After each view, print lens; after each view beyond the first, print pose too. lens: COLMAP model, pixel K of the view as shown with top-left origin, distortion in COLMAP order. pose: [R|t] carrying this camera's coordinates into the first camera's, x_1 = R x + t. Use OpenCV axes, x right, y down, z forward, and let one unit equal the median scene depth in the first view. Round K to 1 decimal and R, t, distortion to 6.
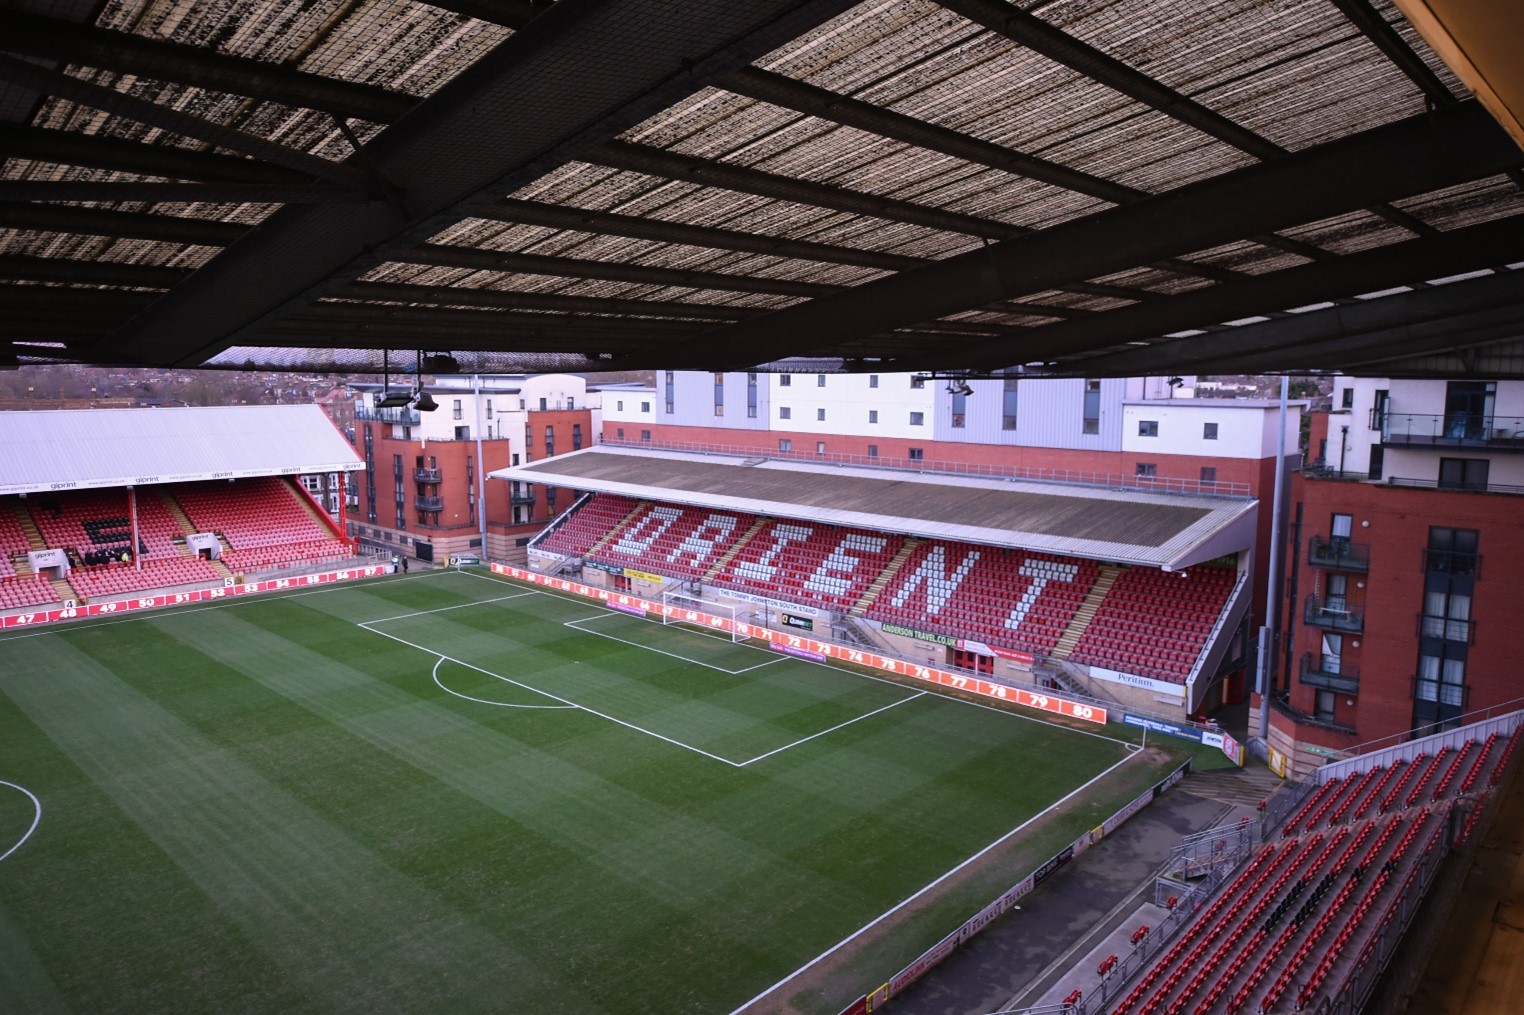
lens RADIAL K [[1011.1, 0, 762.0], [0, 1011.1, 507.5], [0, 0, 1]] dist [-0.001861, -0.000386]
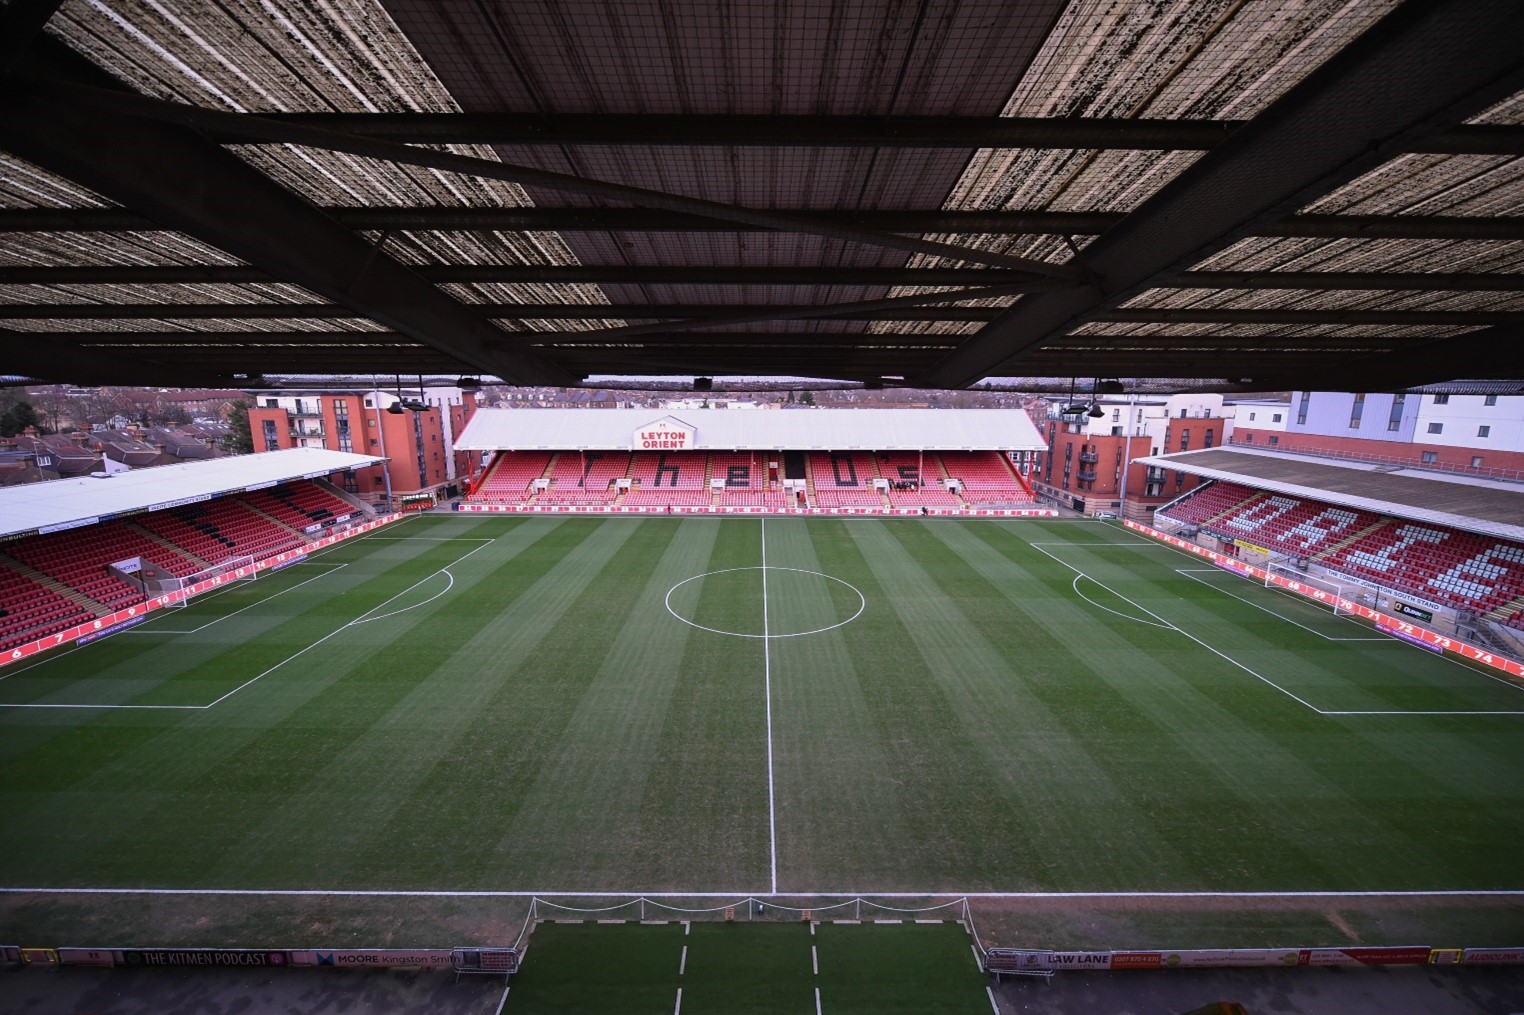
lens RADIAL K [[603.8, 0, 762.8], [0, 603.8, 506.4], [0, 0, 1]] dist [-0.004874, -0.000574]
pose [[0.684616, 0.140067, -0.715320, -0.000214], [-0.098221, 0.990140, 0.099875, -0.001072], [0.722256, 0.001883, 0.691623, -0.004517]]
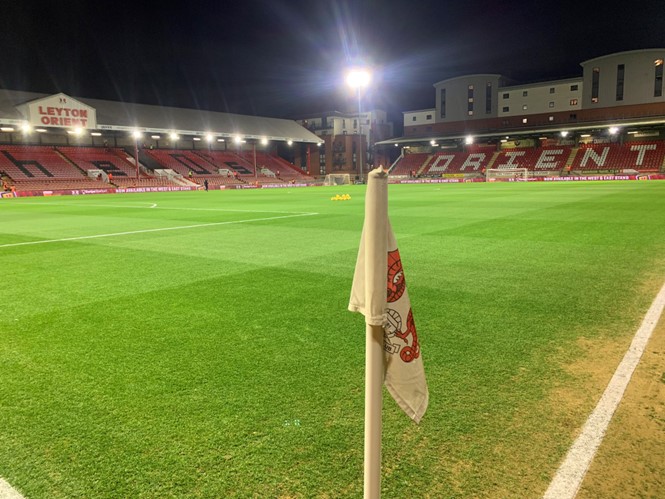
lens RADIAL K [[503.9, 0, 324.1], [0, 503.9, 249.1], [0, 0, 1]] dist [0.003895, -0.000079]
pose [[0.996424, -0.041622, 0.073532, -1.143794], [0.041001, 0.999110, 0.009938, 0.478902], [-0.073880, -0.006888, 0.997243, -0.494630]]
